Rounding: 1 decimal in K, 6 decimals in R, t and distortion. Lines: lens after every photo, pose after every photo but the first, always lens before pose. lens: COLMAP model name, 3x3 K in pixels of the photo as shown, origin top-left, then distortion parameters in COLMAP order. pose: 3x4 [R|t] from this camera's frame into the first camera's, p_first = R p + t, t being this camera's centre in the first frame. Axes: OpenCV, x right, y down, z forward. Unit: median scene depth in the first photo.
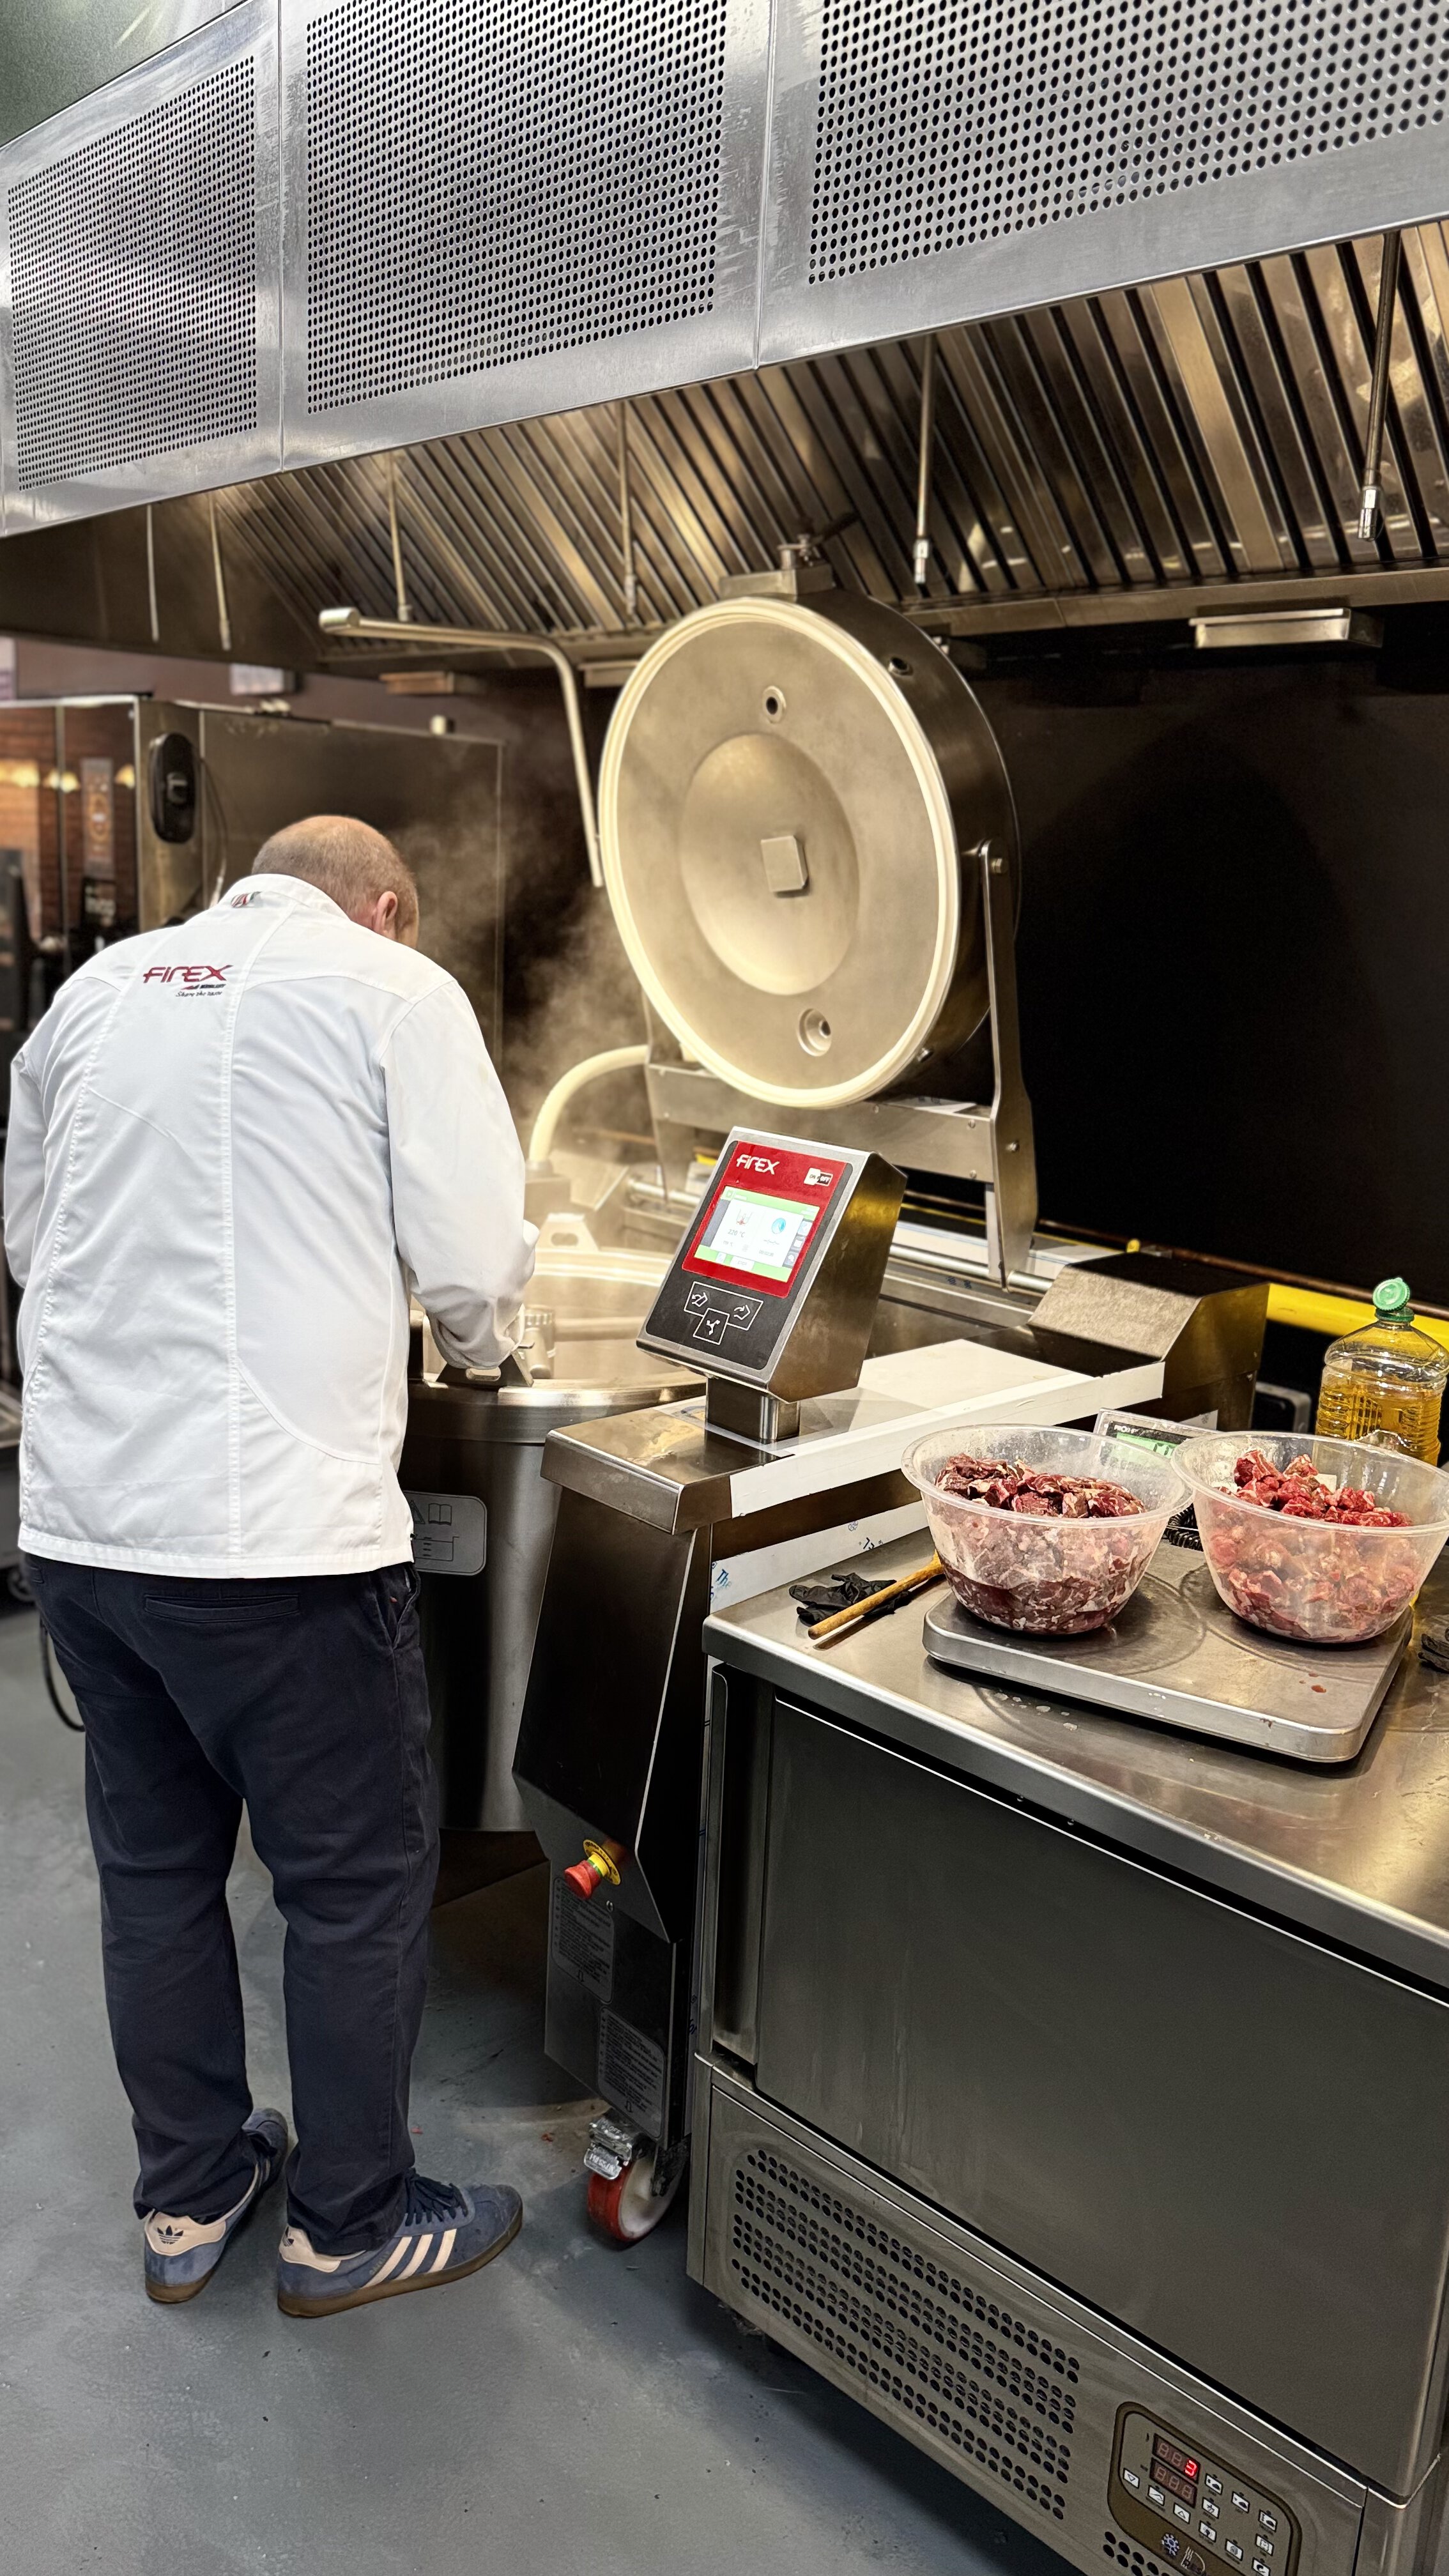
lens RADIAL K [[1808.1, 0, 726.3], [0, 1808.1, 1222.2], [0, 0, 1]] dist [0.045177, -0.002753]
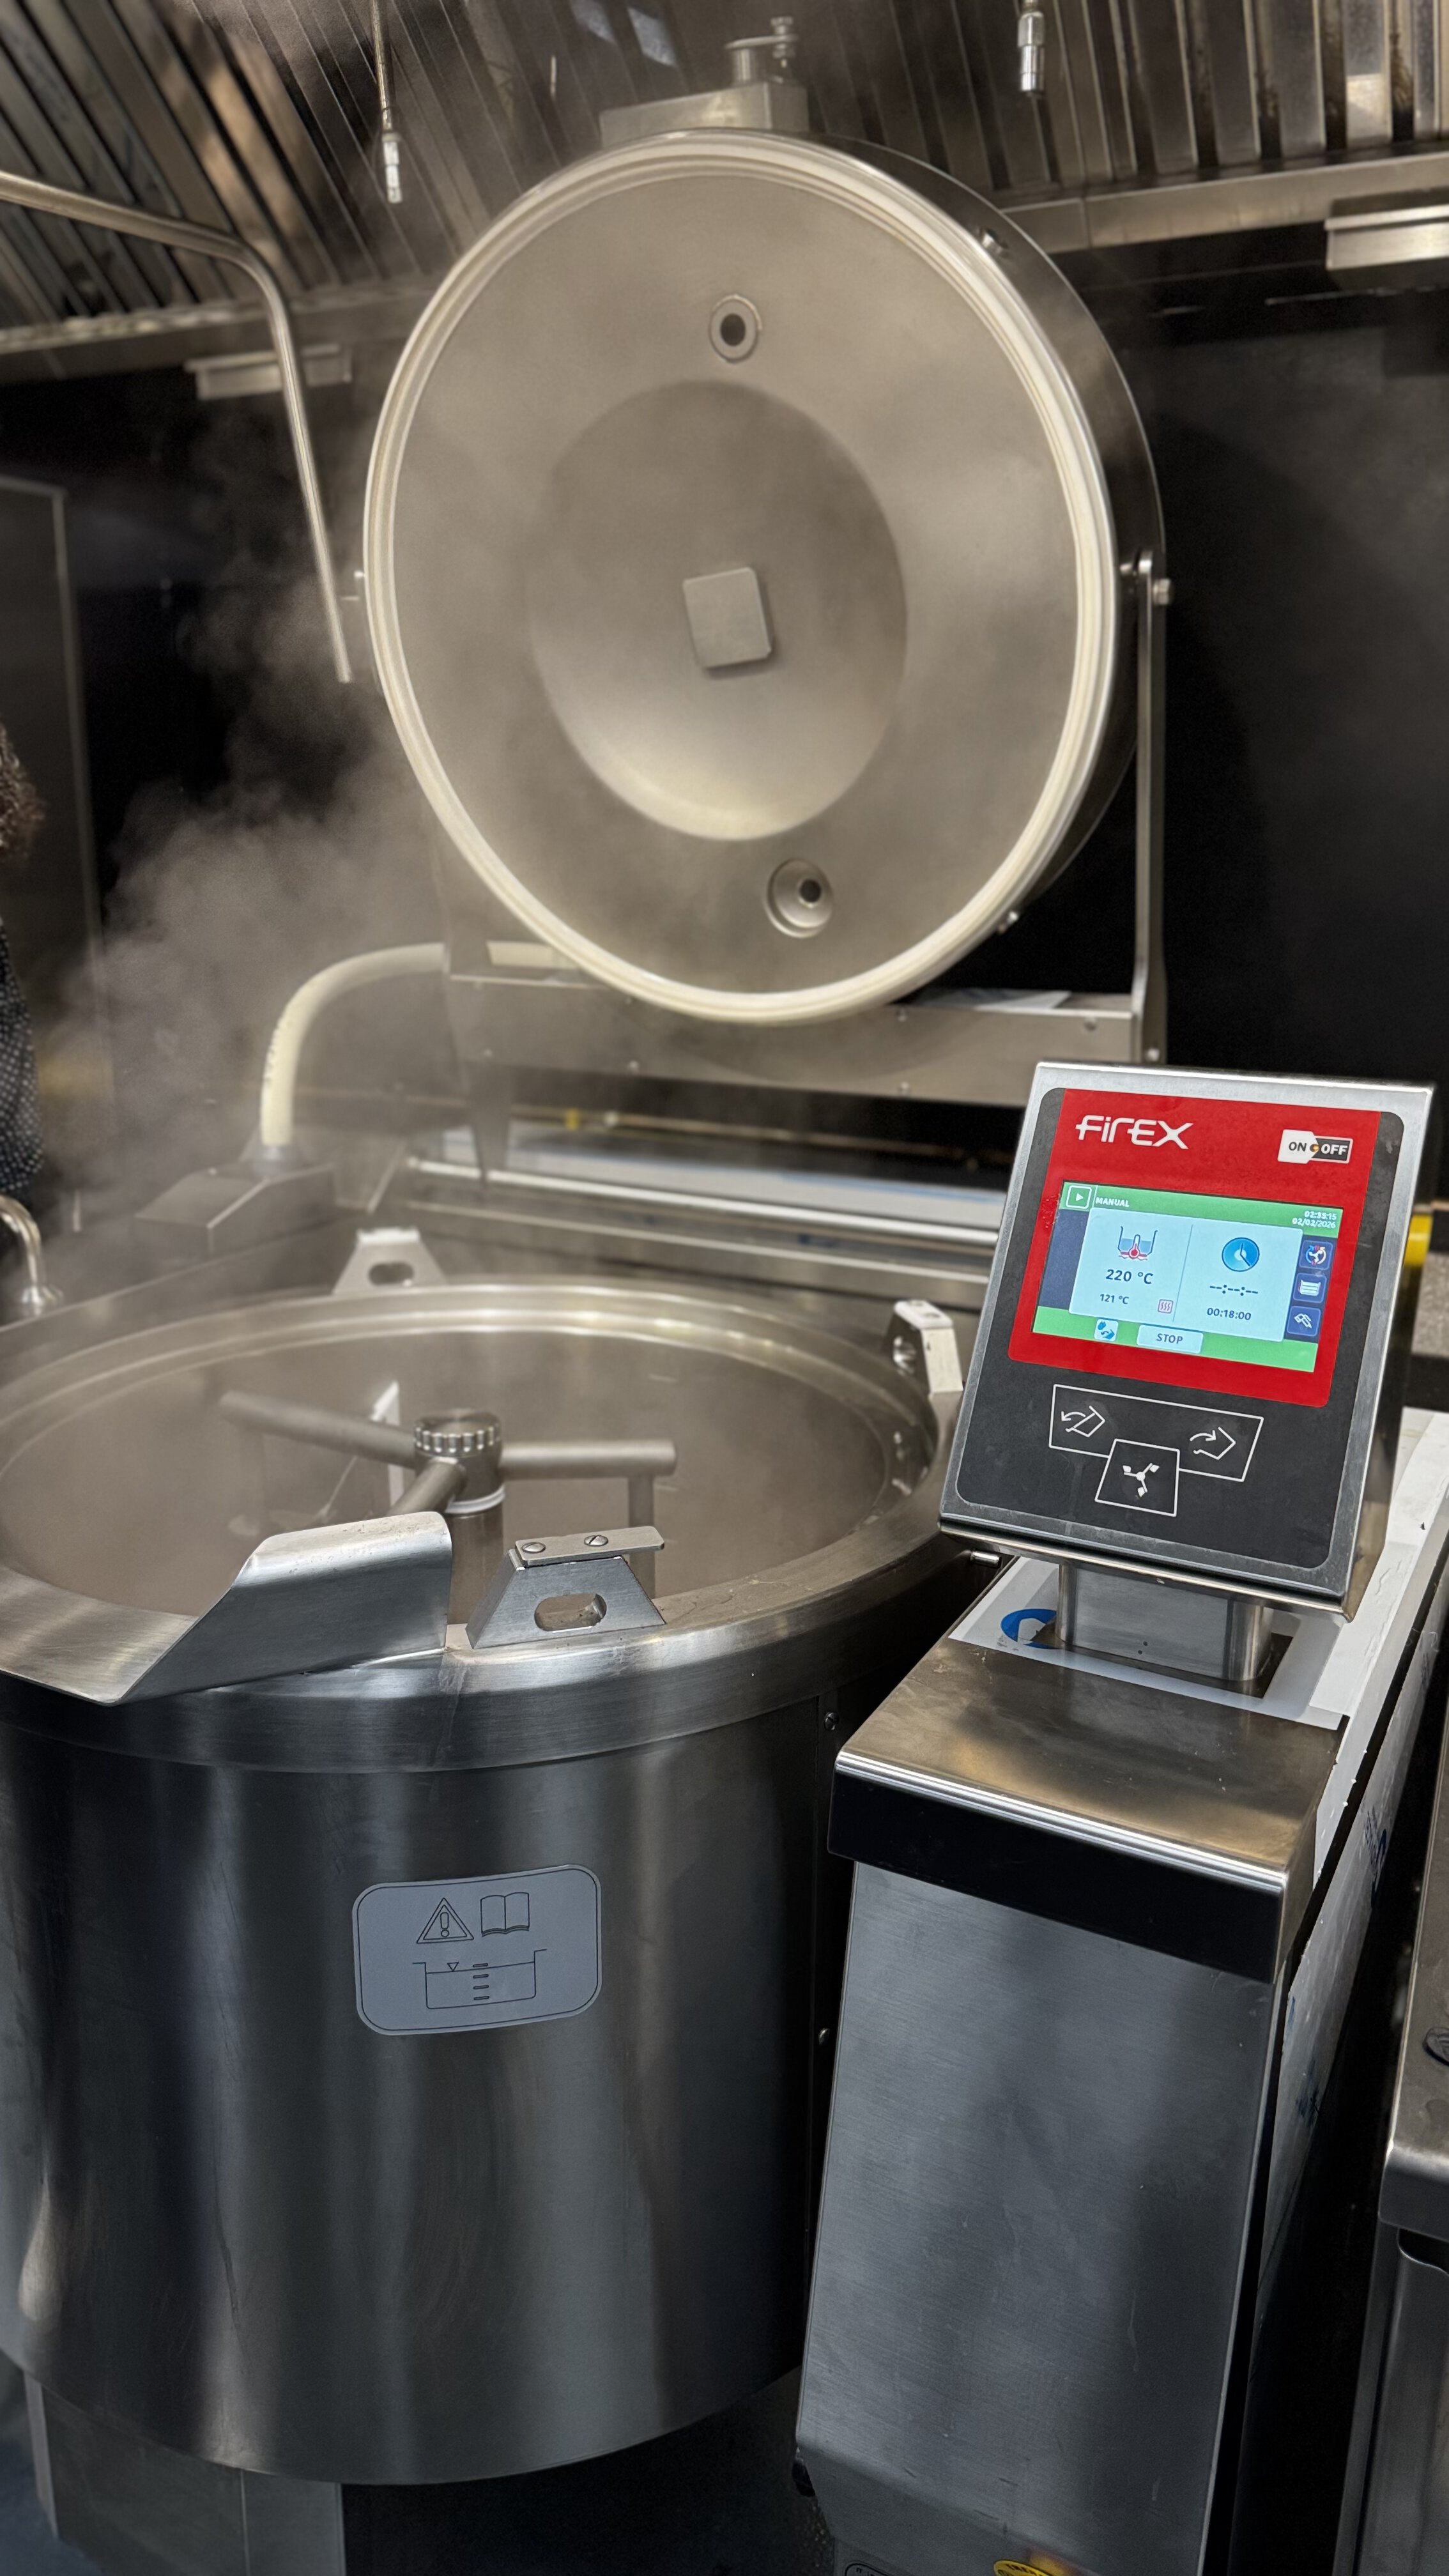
lens RADIAL K [[1828.4, 0, 710.8], [0, 1828.4, 1236.5], [0, 0, 1]] dist [0.000195, -0.003263]
pose [[0.942828, -0.116046, 0.312425, -0.199173], [0.098344, 0.992552, 0.071889, -0.040087], [-0.318440, -0.037053, 0.947219, 0.442297]]
